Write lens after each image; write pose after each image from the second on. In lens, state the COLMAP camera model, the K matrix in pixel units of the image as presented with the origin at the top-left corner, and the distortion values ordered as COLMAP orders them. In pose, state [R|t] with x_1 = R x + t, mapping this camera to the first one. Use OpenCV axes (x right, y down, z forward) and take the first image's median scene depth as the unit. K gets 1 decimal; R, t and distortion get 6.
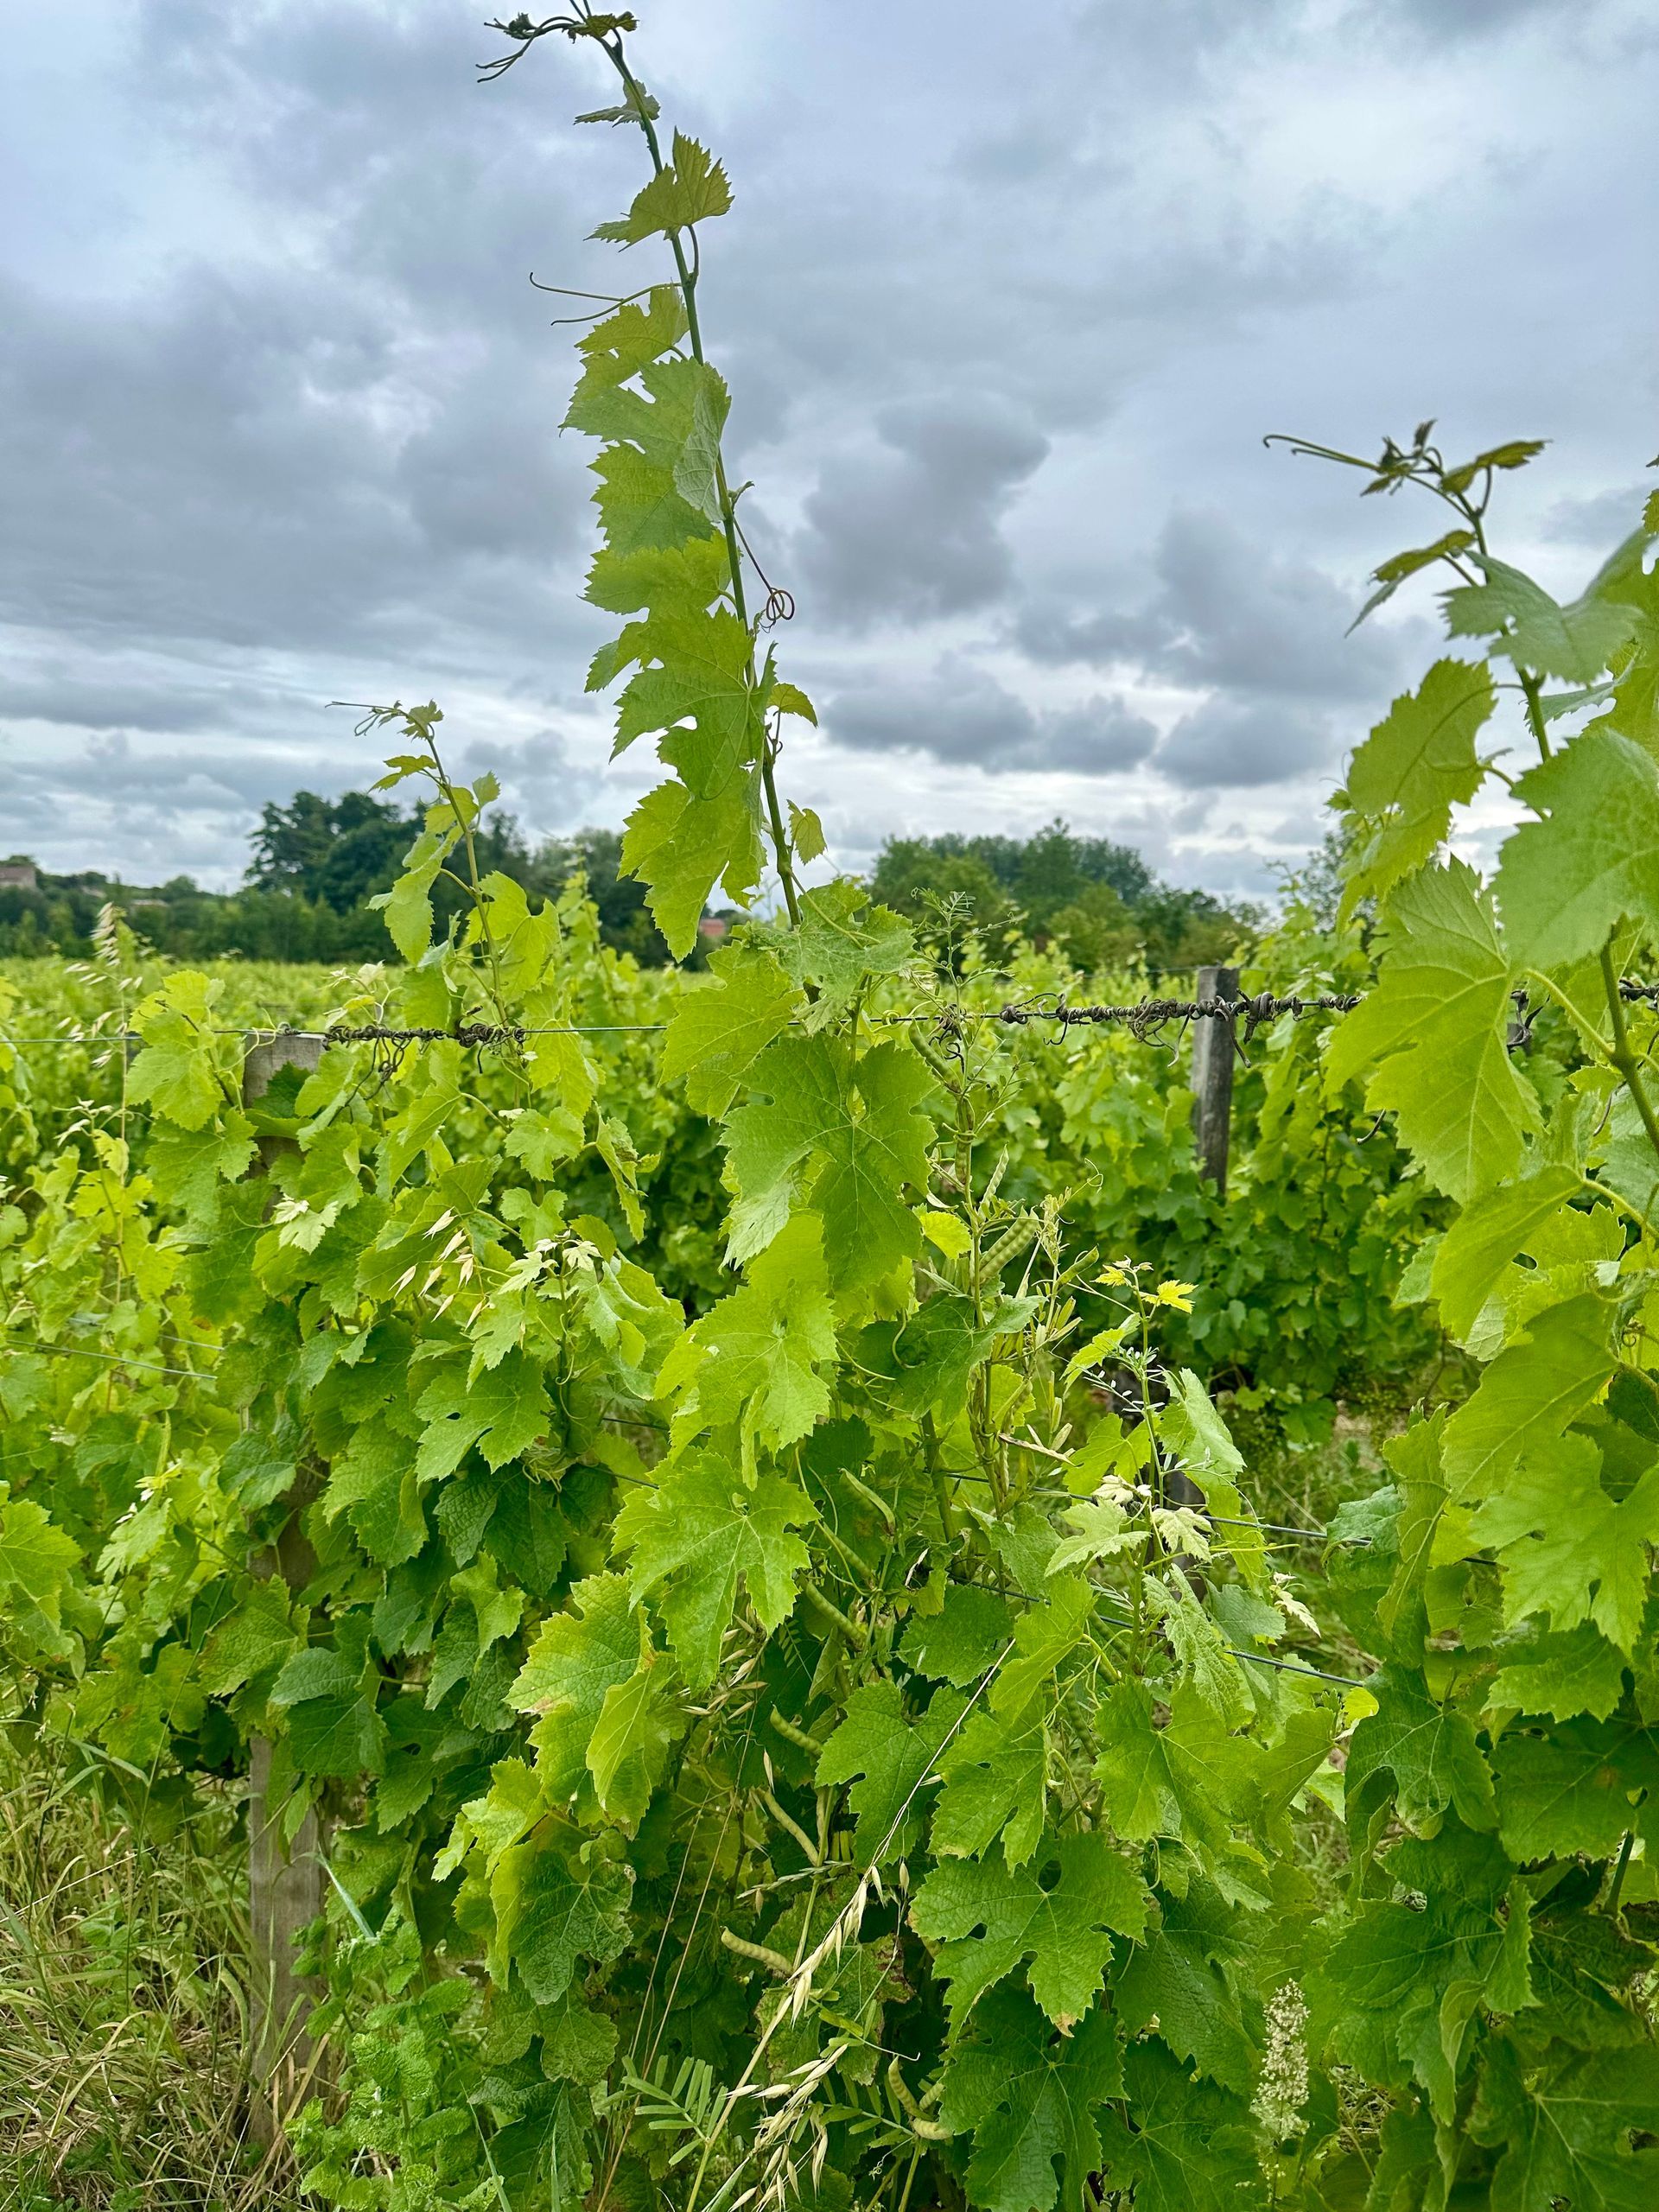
lens RADIAL K [[1551.0, 0, 824.7], [0, 1551.0, 1109.5], [0, 0, 1]] dist [0.032691, -0.040793]
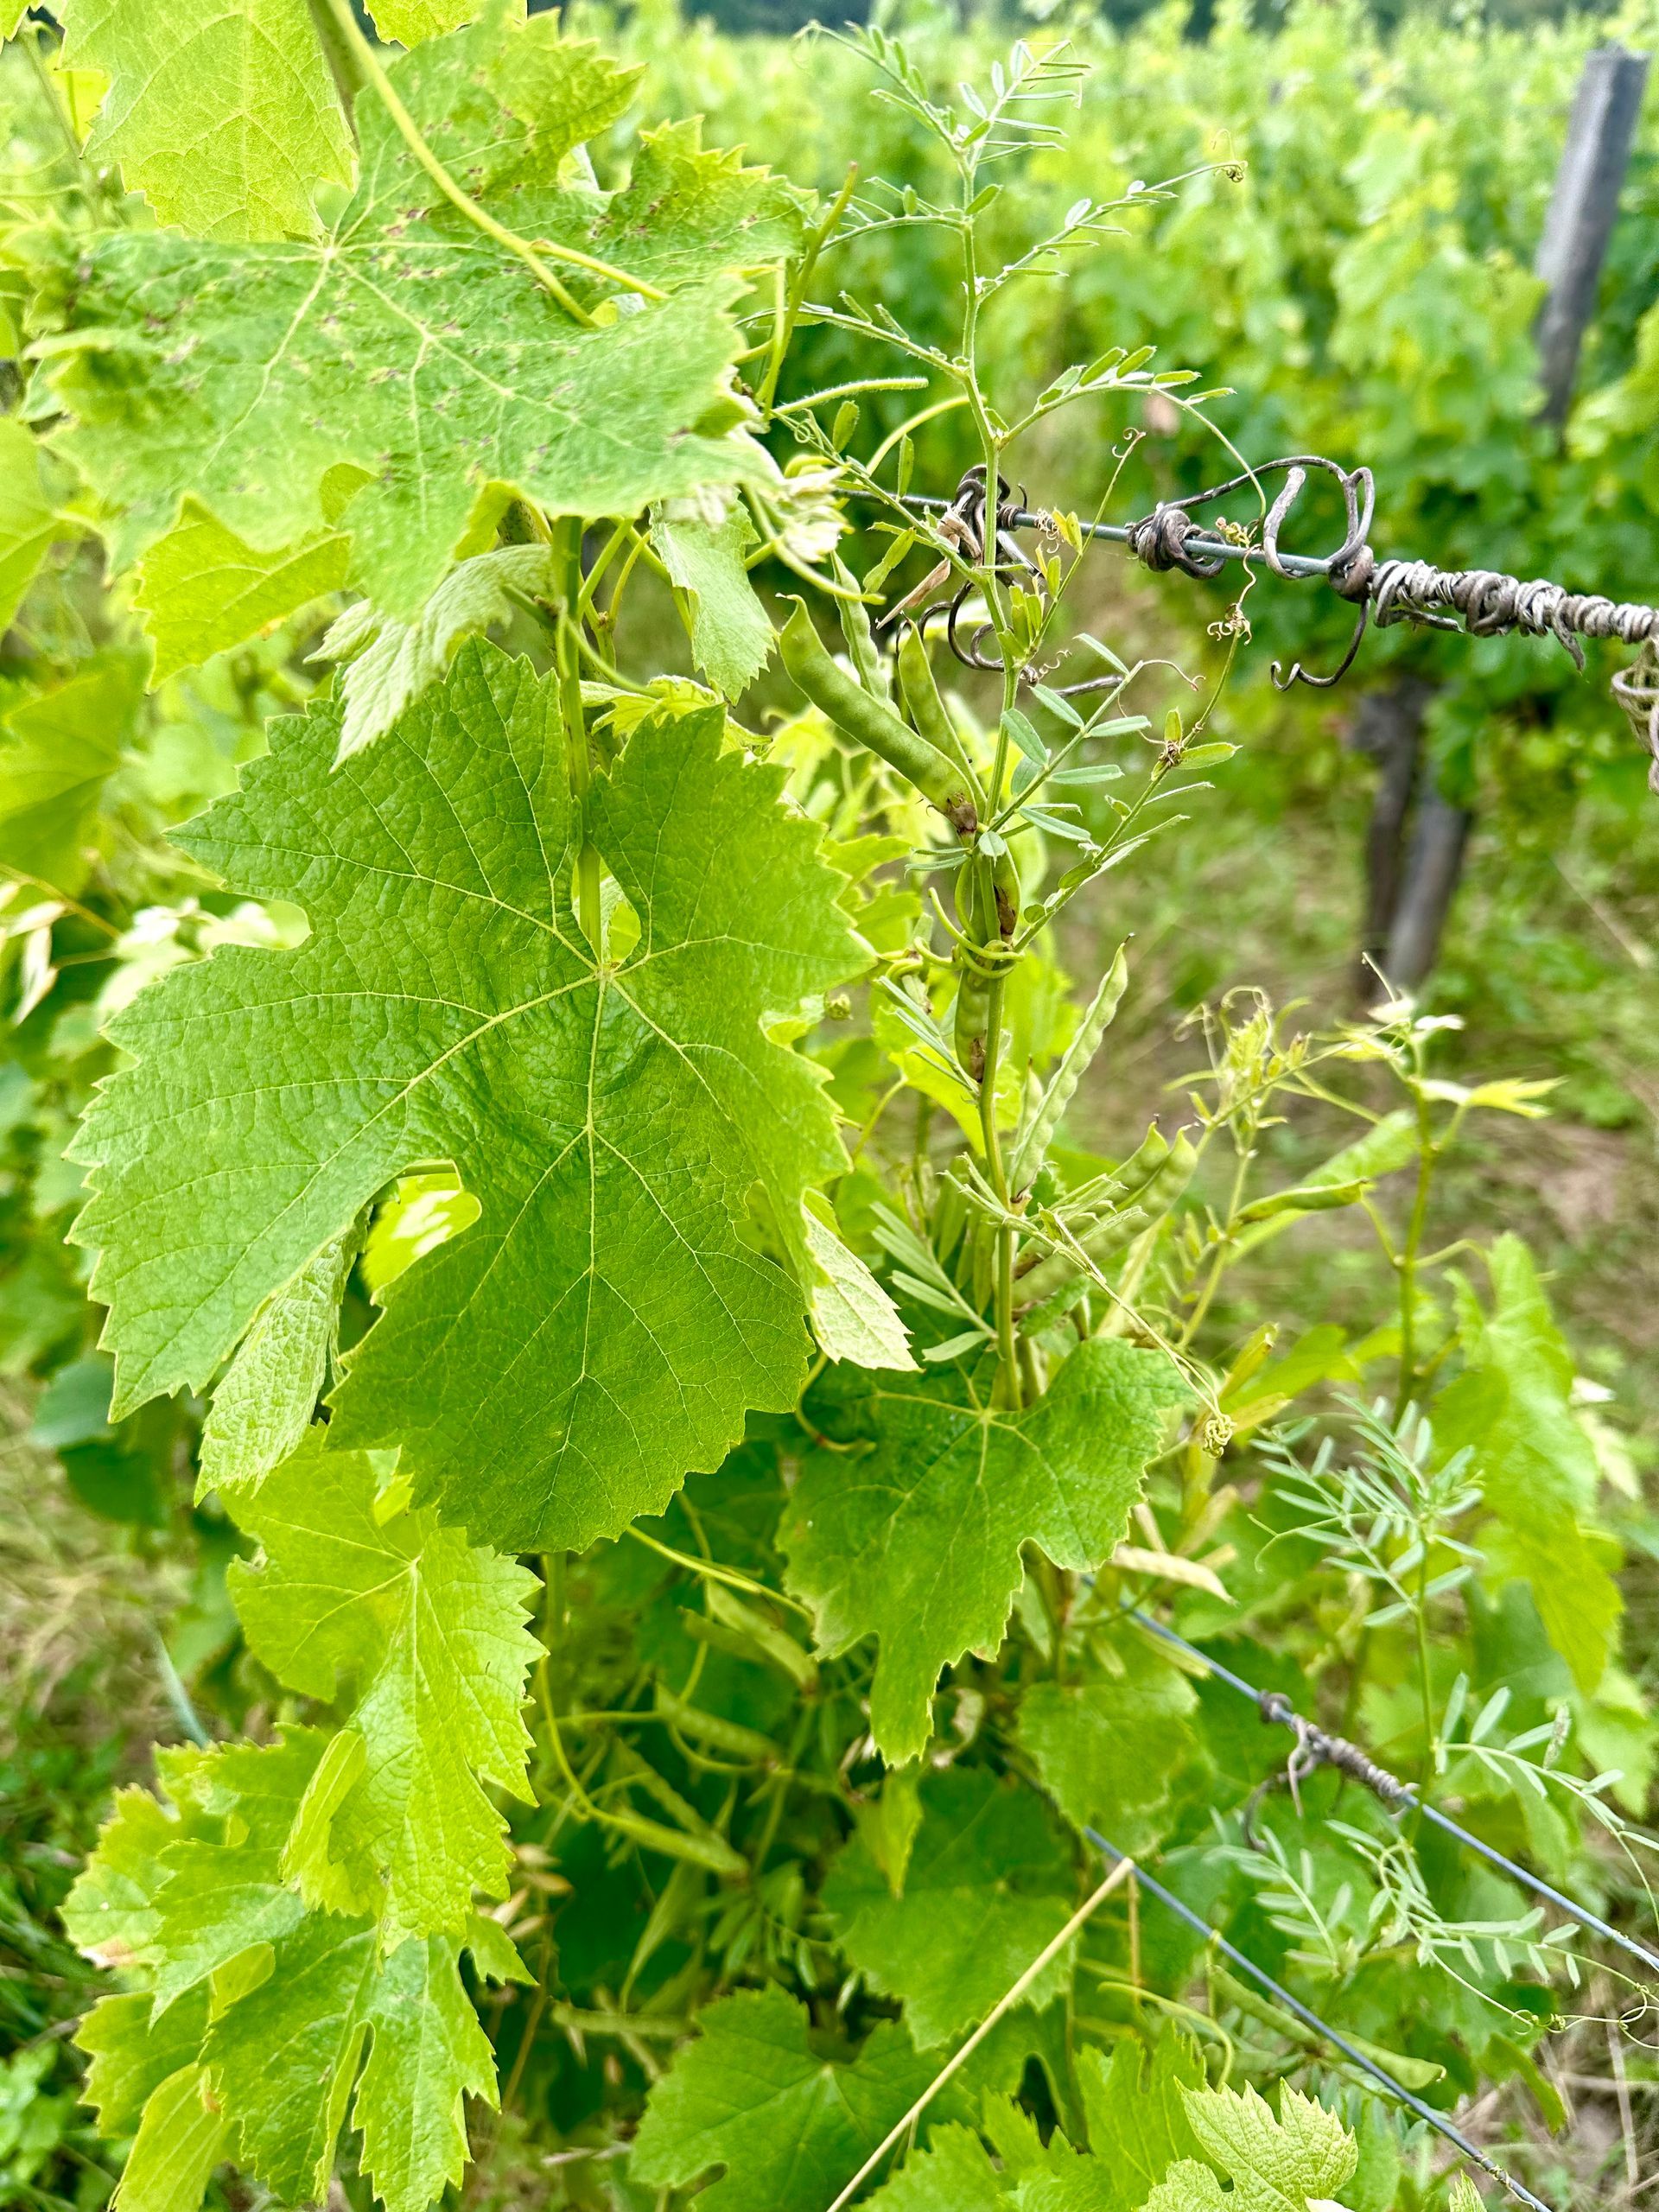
lens RADIAL K [[1487.9, 0, 848.2], [0, 1487.9, 1113.7], [0, 0, 1]] dist [-0.000347, 0.000150]
pose [[0.992597, 0.053144, -0.109213, 0.033829], [0.011668, 0.853308, 0.521276, -0.040829], [0.120895, -0.518691, 0.846371, 0.262527]]
